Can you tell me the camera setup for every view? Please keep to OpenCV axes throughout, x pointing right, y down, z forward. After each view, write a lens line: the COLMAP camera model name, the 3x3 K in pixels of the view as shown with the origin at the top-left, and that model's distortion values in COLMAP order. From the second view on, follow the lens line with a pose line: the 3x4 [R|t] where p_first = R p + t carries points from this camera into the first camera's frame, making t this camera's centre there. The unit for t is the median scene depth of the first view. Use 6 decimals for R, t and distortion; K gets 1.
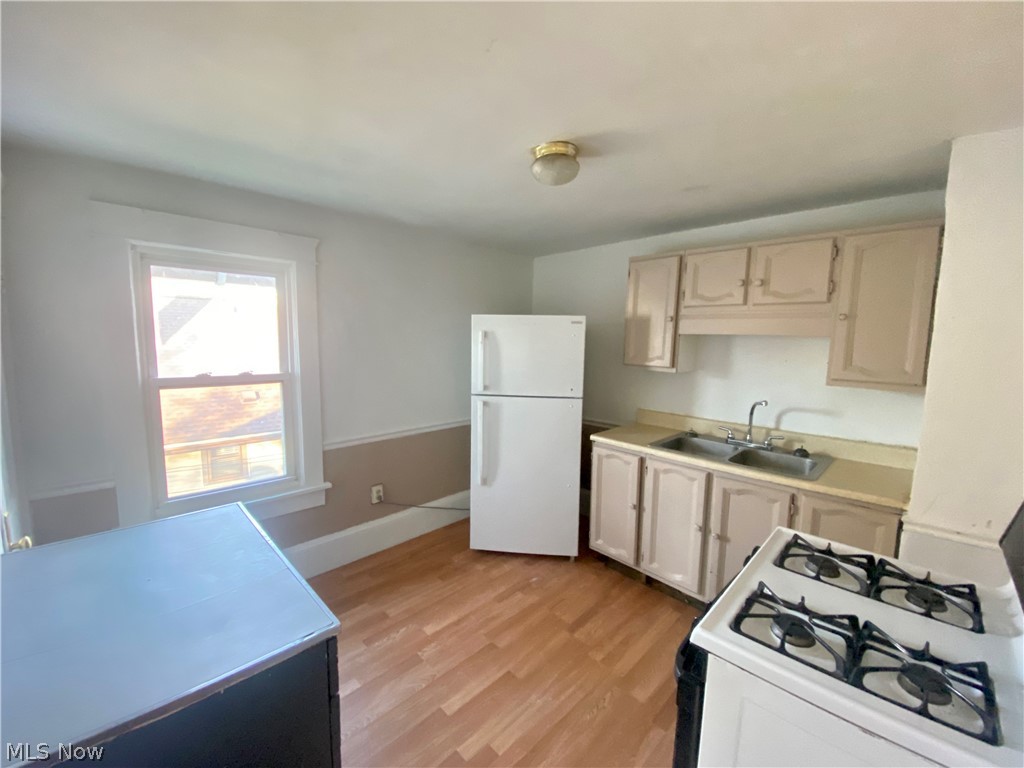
lens RADIAL K [[415.5, 0, 504.8], [0, 415.5, 381.7], [0, 0, 1]] dist [0.003077, -0.001868]
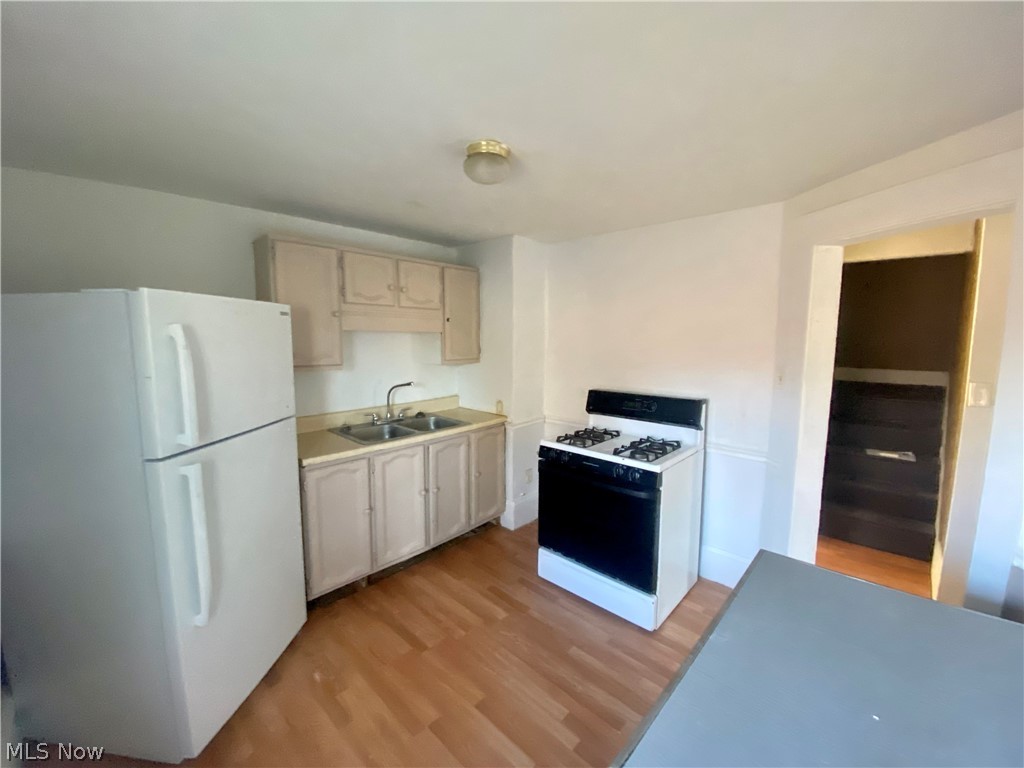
lens RADIAL K [[415.5, 0, 510.8], [0, 415.5, 380.9], [0, 0, 1]] dist [0.003077, -0.001868]
pose [[-0.048118, -0.125512, 0.990925, -0.619914], [0.105827, 0.985849, 0.130008, -0.085398], [-0.993220, 0.111122, -0.034154, 0.678043]]
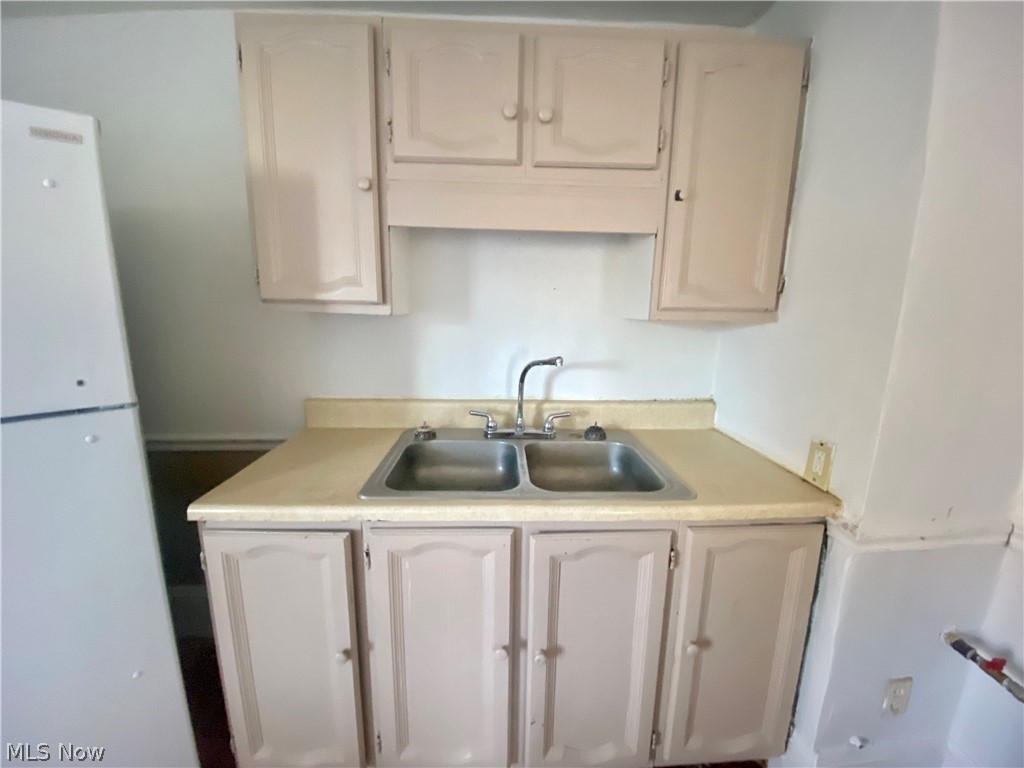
lens RADIAL K [[415.5, 0, 505.5], [0, 415.5, 385.6], [0, 0, 1]] dist [0.003077, -0.001868]
pose [[0.674535, -0.150061, 0.722831, 0.163716], [0.078002, 0.988130, 0.132347, 0.005290], [-0.734111, -0.032890, 0.678233, 0.627623]]
